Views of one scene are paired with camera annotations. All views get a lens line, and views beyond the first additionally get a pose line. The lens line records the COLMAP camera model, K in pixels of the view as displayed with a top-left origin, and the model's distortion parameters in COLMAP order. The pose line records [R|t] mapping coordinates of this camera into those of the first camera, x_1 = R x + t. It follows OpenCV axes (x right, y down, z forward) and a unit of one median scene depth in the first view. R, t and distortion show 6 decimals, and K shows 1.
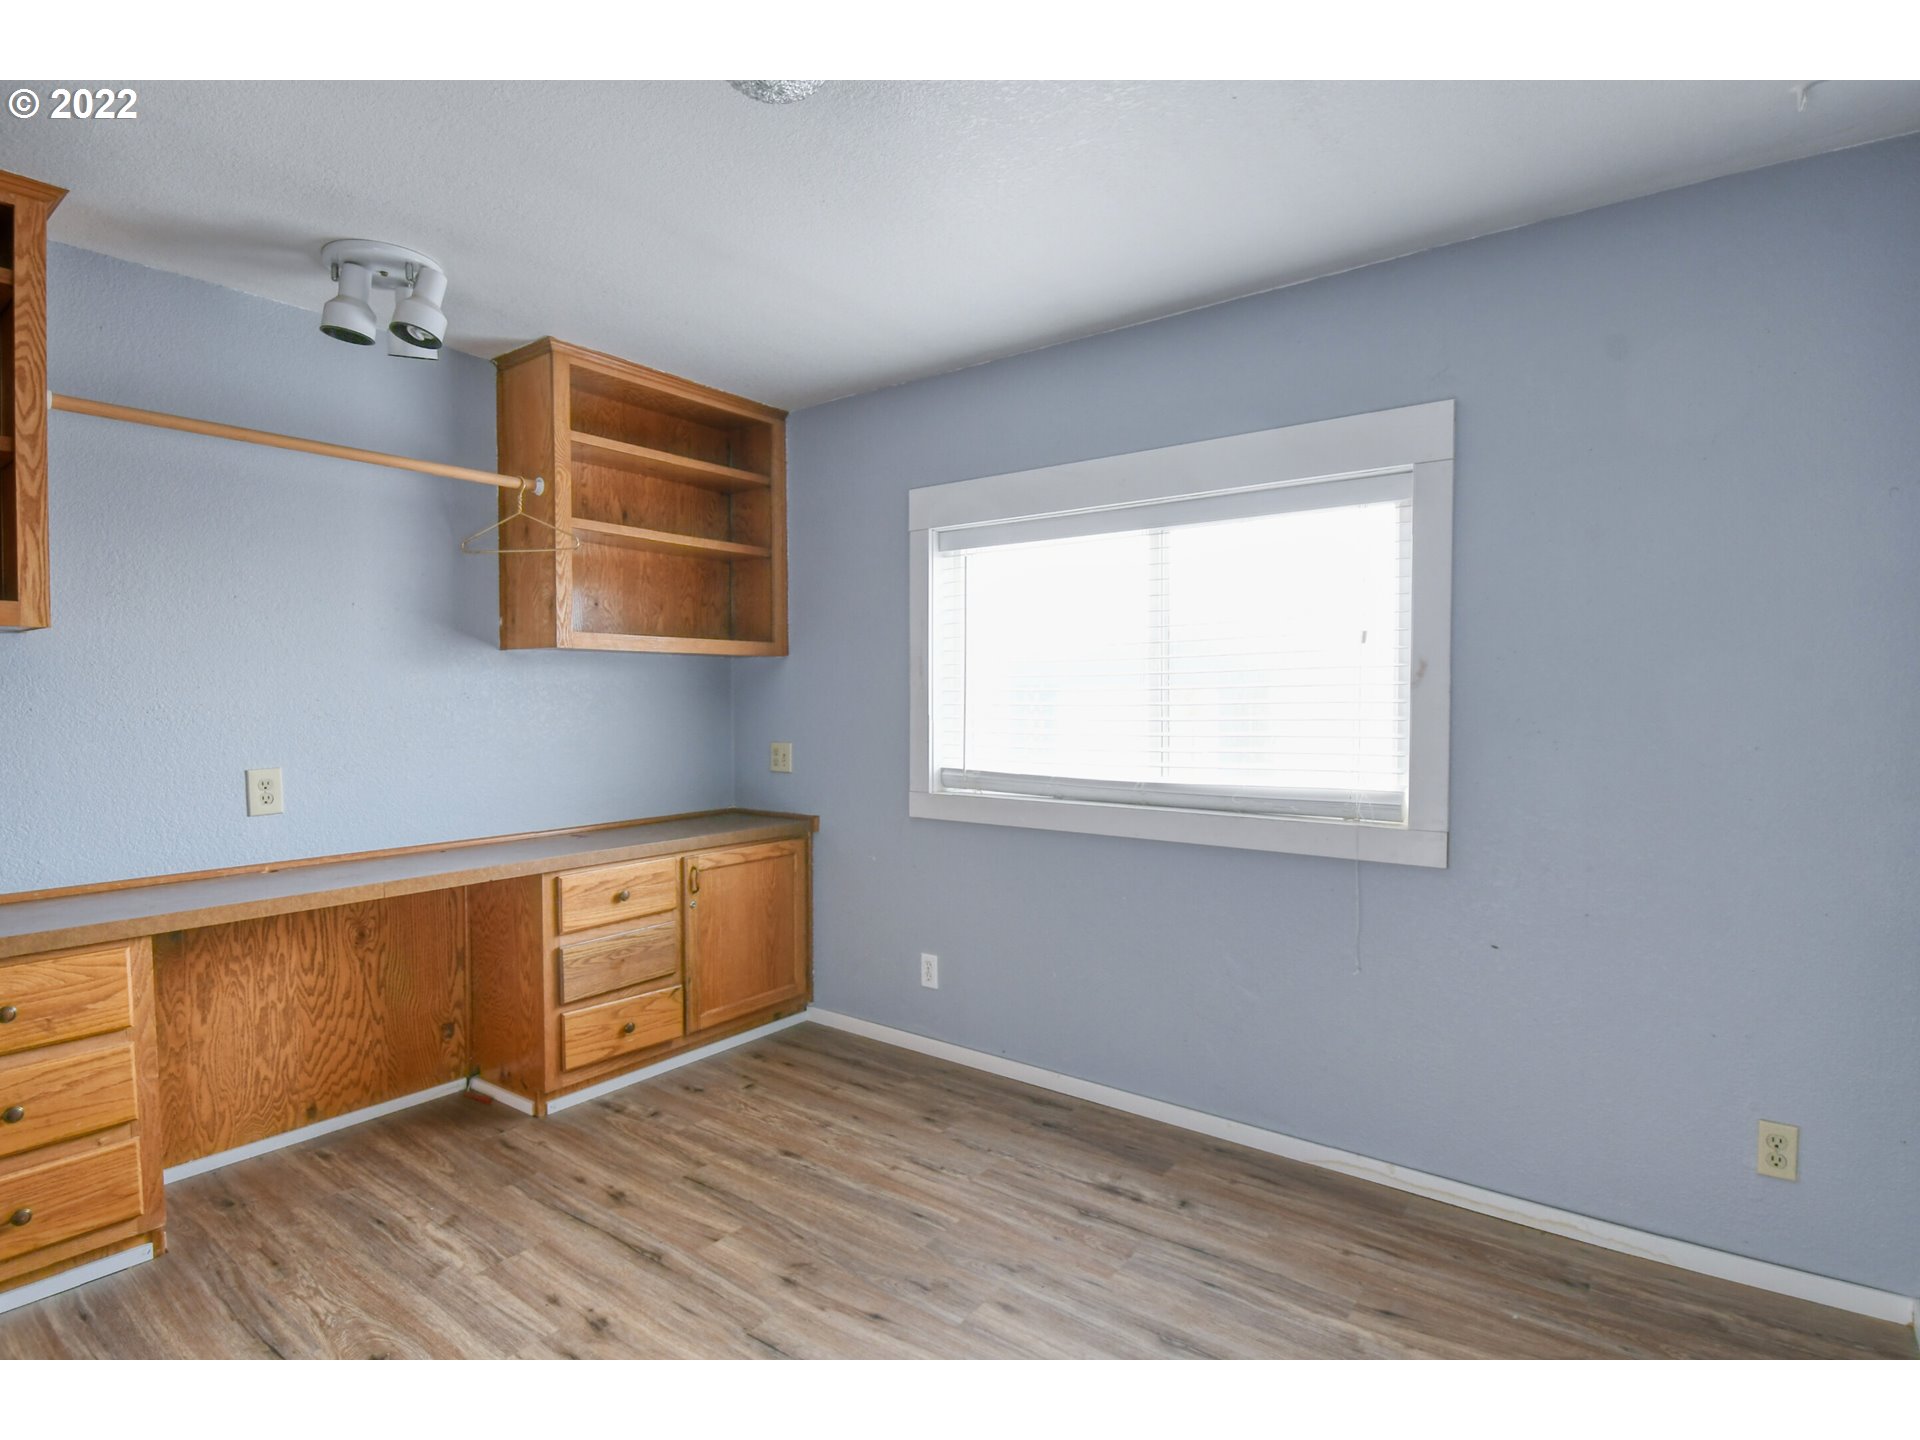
lens RADIAL K [[962.2, 0, 946.5], [0, 962.2, 695.9], [0, 0, 1]] dist [0.002994, -0.012246]
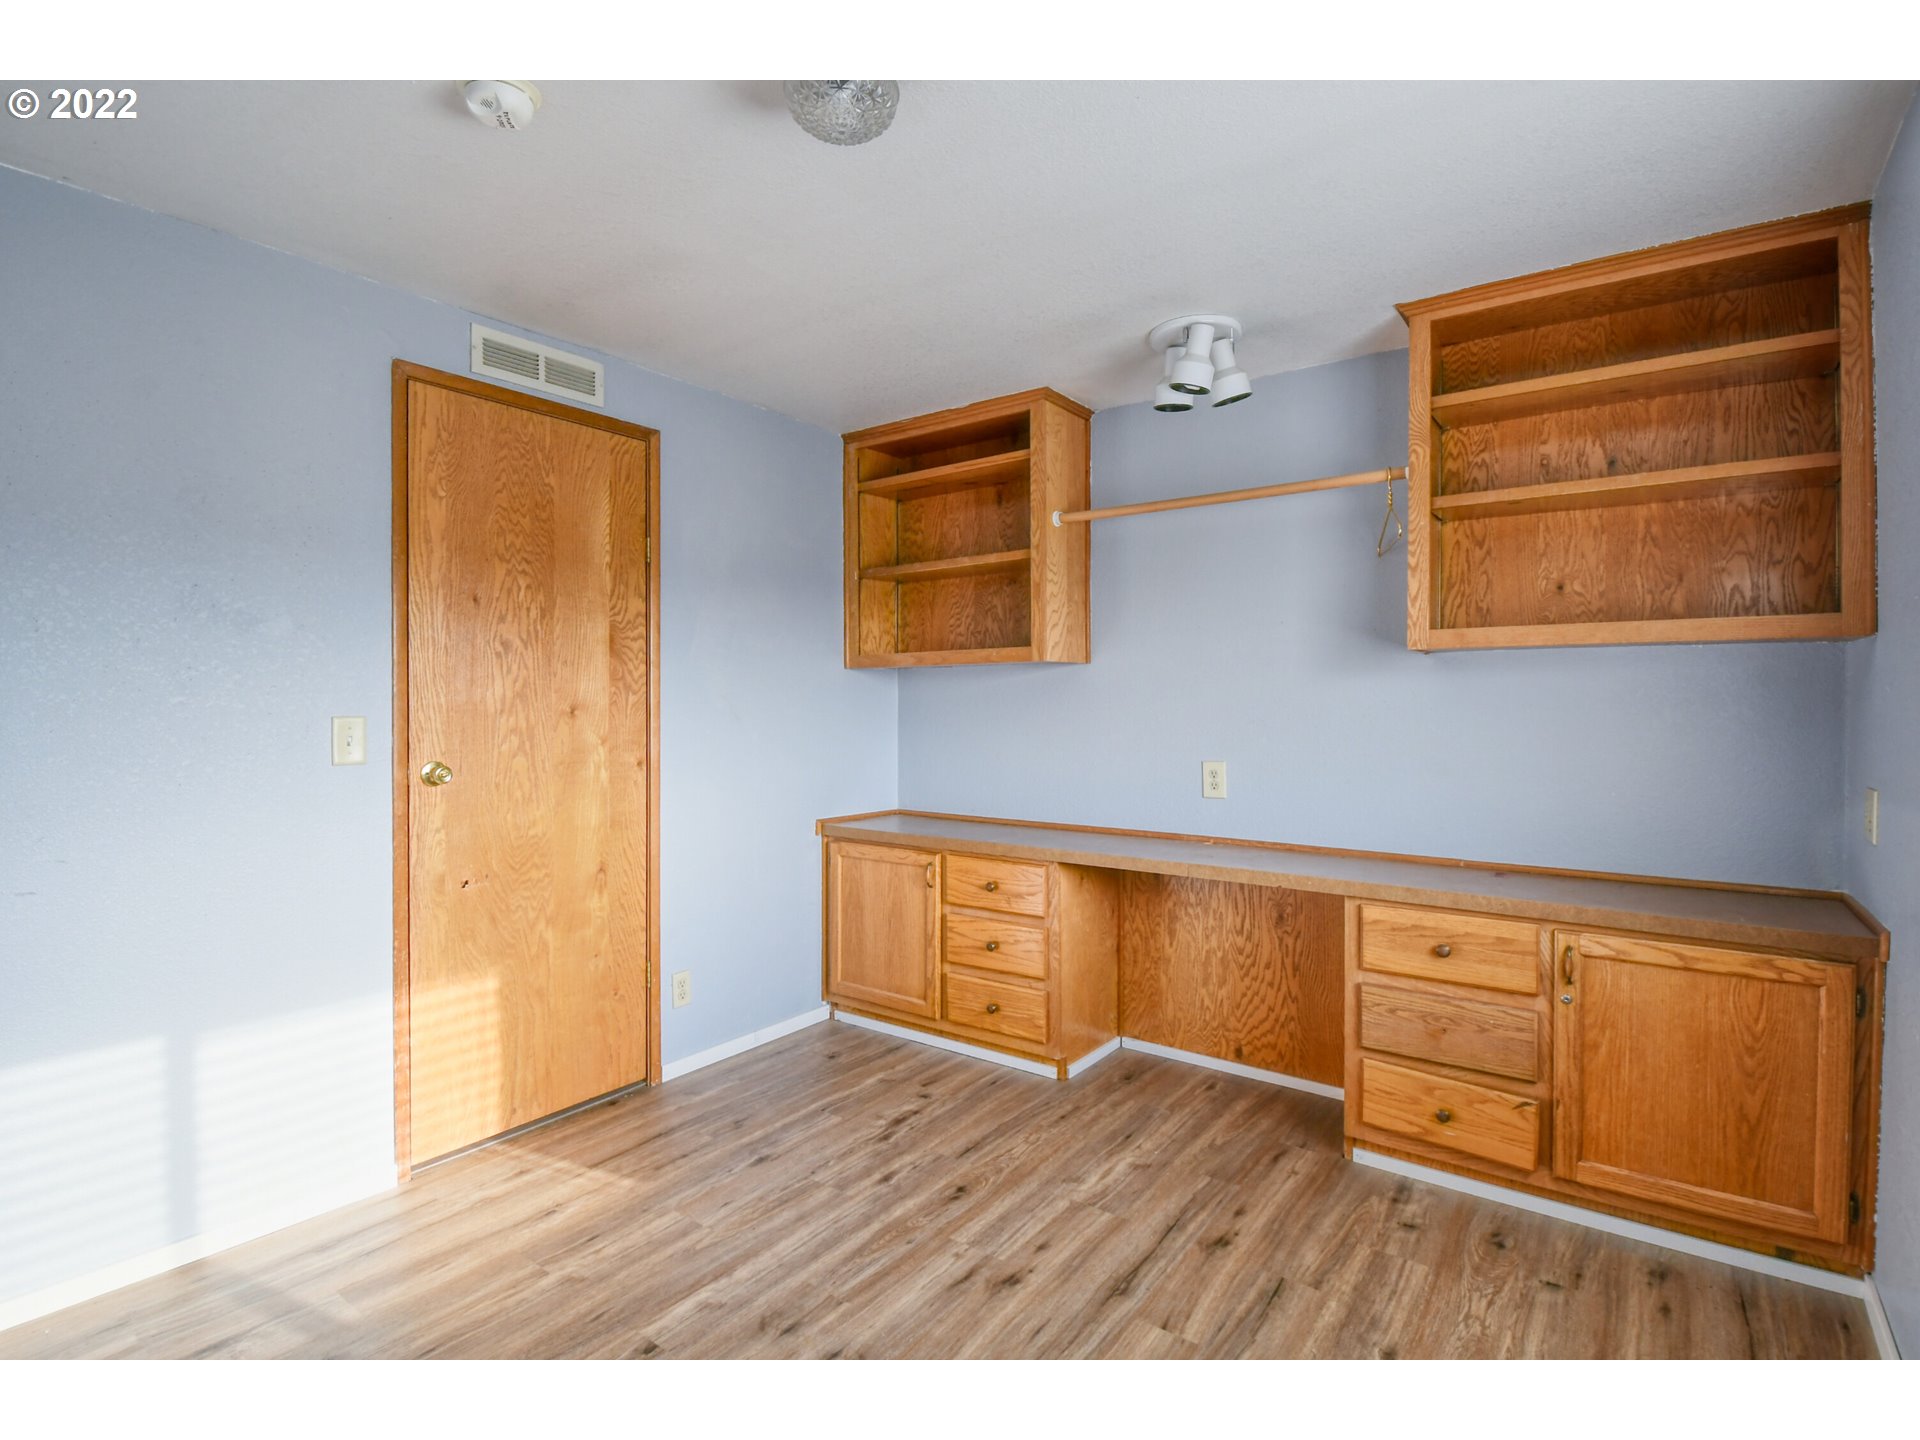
lens RADIAL K [[914.3, 0, 965.2], [0, 914.3, 691.8], [0, 0, 1]] dist [0.017884, -0.019880]
pose [[0.033089, -0.006952, -0.999428, 0.456256], [-0.001803, 0.999974, -0.007015, -0.005497], [0.999451, 0.002034, 0.033076, 0.607142]]
